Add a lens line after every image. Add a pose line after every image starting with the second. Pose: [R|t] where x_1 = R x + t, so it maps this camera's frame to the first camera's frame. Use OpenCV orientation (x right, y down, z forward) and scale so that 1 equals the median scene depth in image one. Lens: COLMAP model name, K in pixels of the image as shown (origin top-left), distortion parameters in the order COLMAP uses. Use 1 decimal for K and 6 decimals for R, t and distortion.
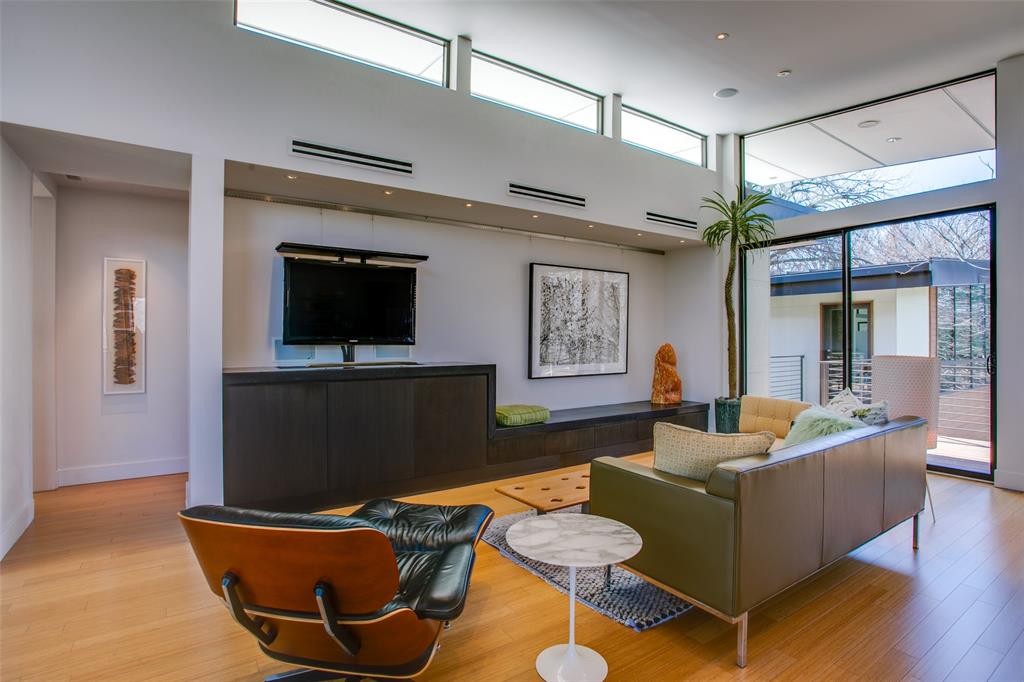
lens RADIAL K [[495.2, 0, 510.7], [0, 495.2, 336.5], [0, 0, 1]] dist [-0.041424, 0.001922]
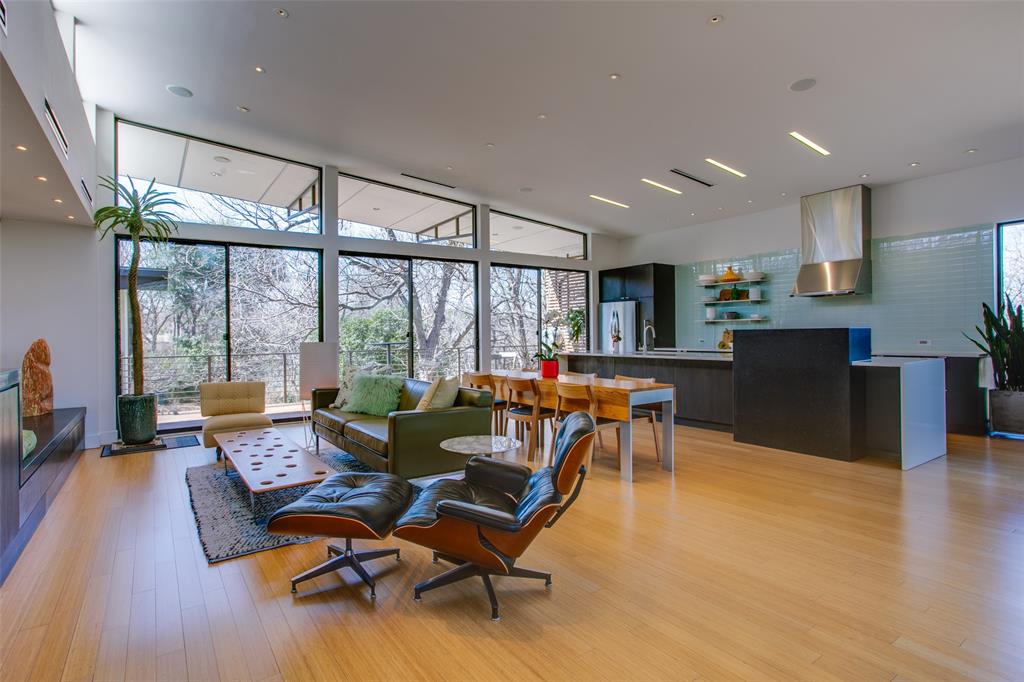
lens RADIAL K [[495.2, 0, 510.7], [0, 495.2, 336.5], [0, 0, 1]] dist [-0.041424, 0.001922]
pose [[-0.041049, 0.006186, 0.999138, -0.497370], [0.009041, 0.999942, -0.005820, 0.023415], [-0.999116, 0.008794, -0.041103, 0.297025]]
